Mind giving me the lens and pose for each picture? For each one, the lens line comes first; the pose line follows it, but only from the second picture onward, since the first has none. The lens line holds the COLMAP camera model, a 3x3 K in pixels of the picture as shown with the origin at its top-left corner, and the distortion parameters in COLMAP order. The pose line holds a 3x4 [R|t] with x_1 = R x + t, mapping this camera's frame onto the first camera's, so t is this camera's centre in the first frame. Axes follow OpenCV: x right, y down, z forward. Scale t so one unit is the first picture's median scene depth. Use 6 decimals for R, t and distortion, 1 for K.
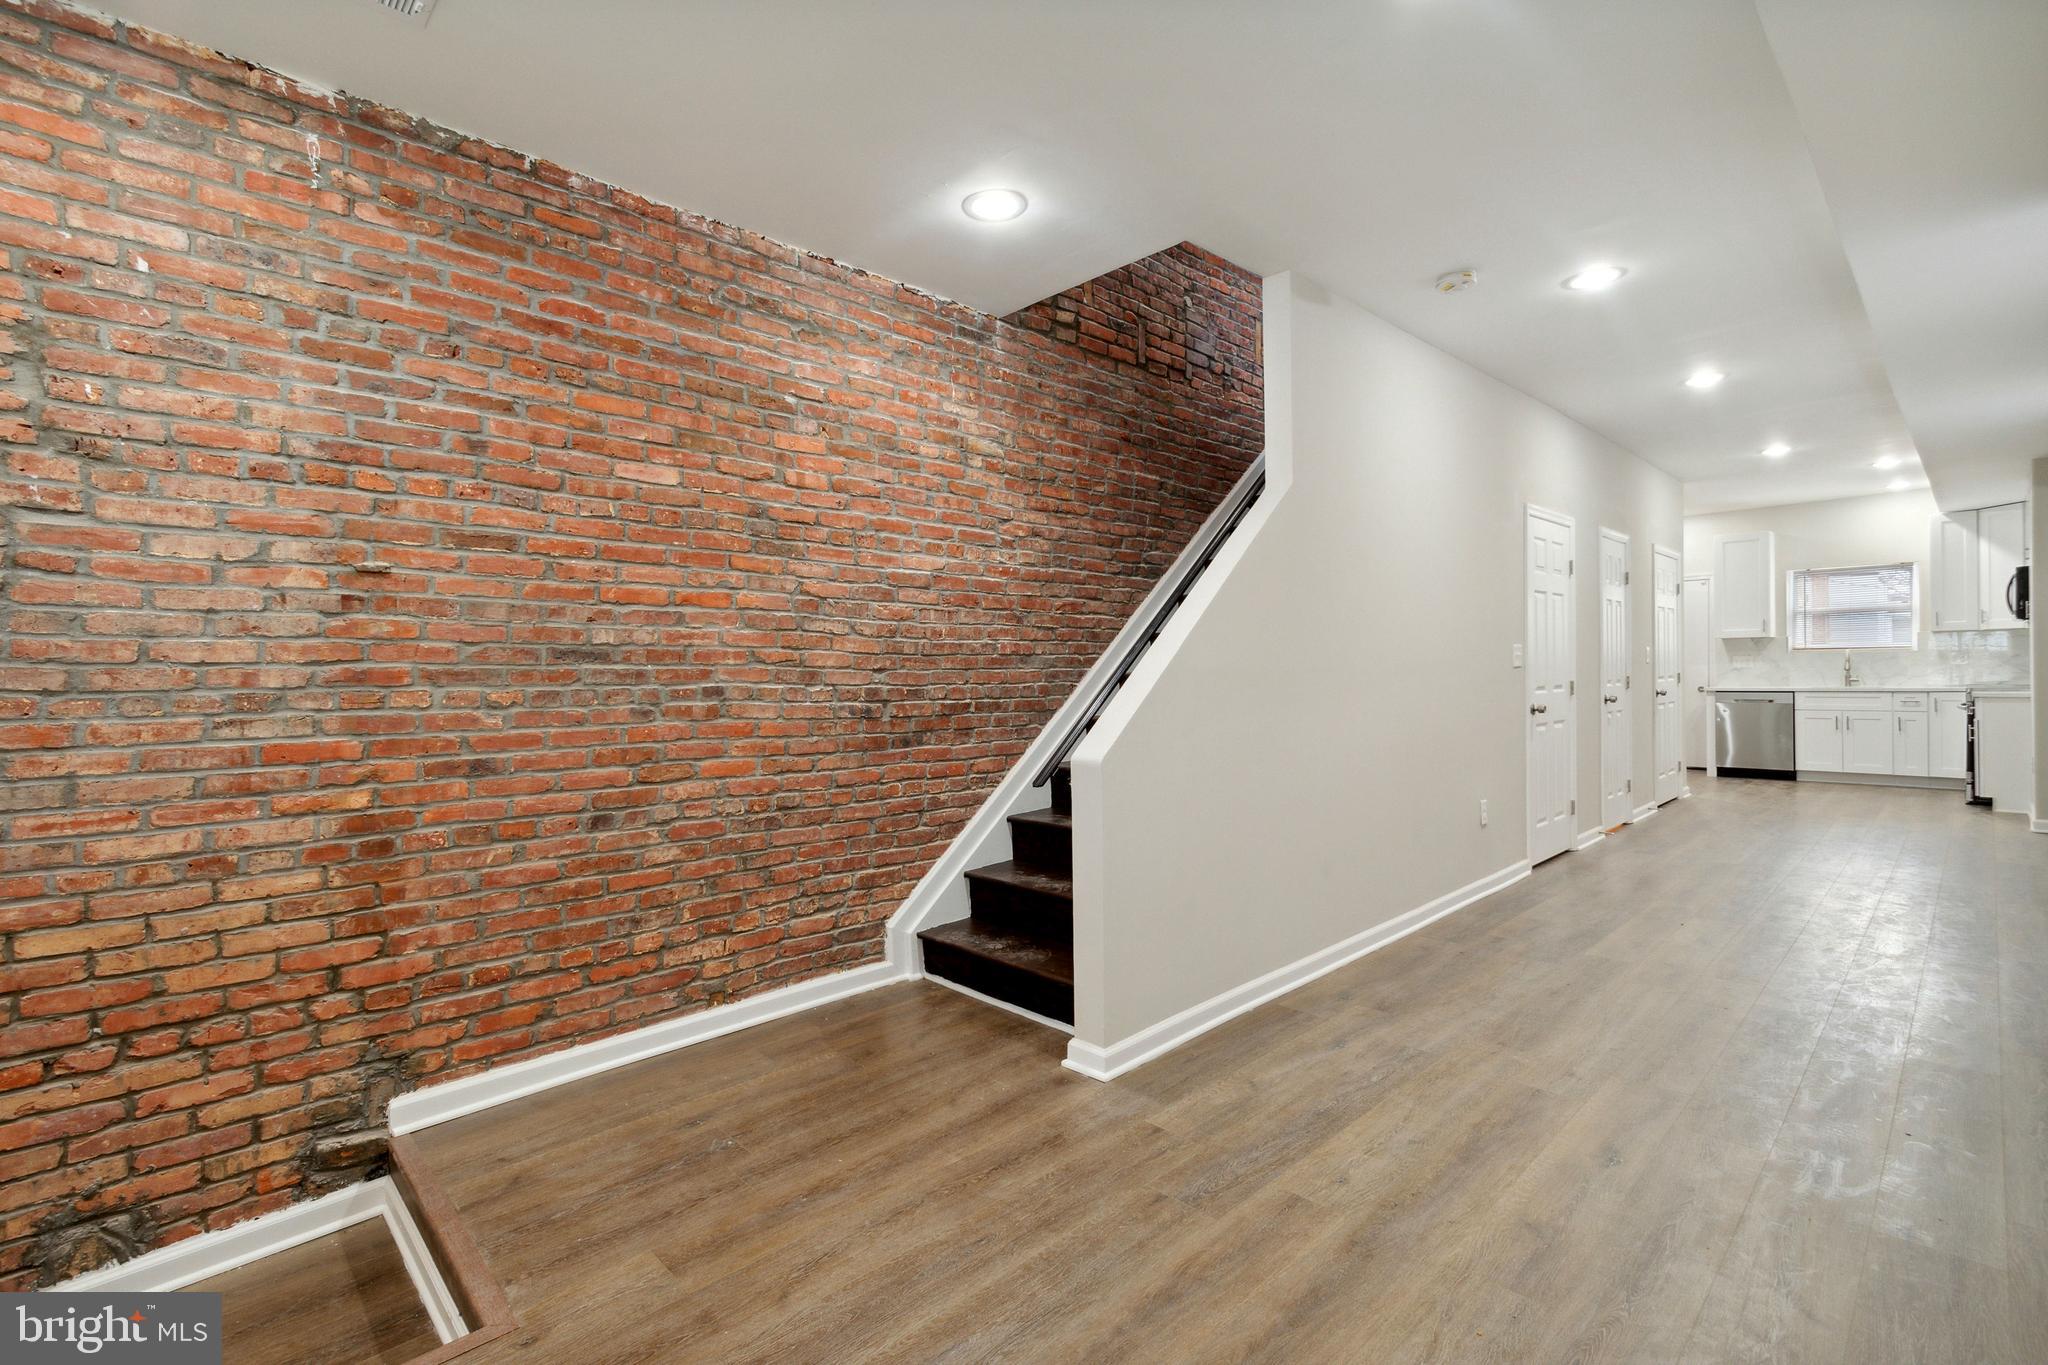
lens RADIAL K [[930.6, 0, 1009.2], [0, 930.6, 671.5], [0, 0, 1]] dist [0.004222, 0.000508]
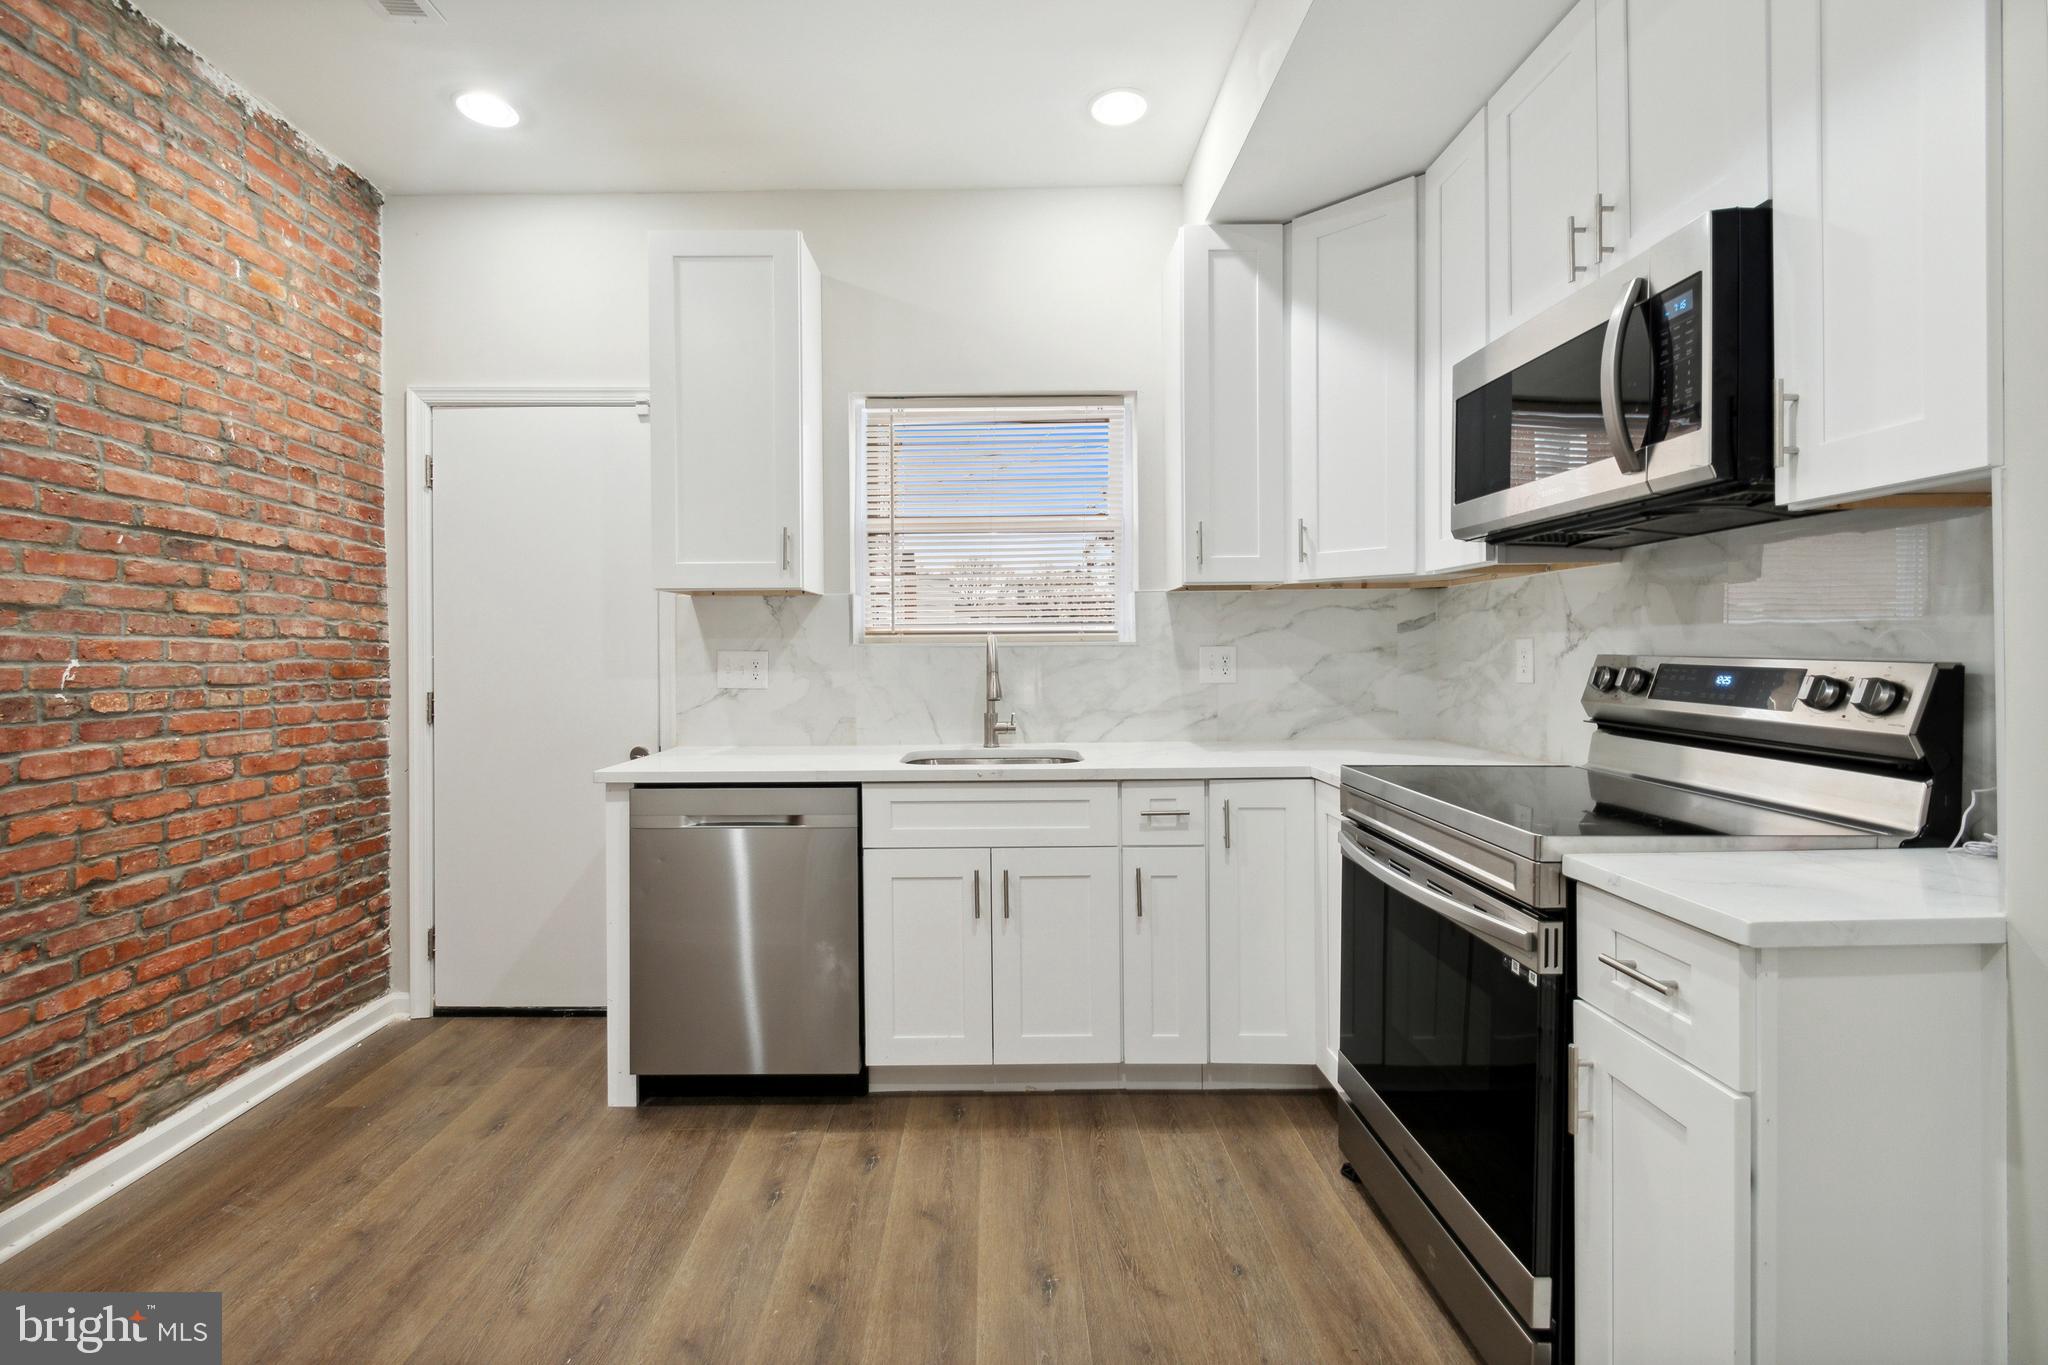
lens RADIAL K [[930.6, 0, 1009.2], [0, 930.6, 671.5], [0, 0, 1]] dist [0.004222, 0.000508]
pose [[0.674663, -0.003383, 0.738118, 0.664919], [-0.002000, 0.999977, 0.006411, -0.012928], [-0.738123, -0.005801, 0.674641, 0.779114]]
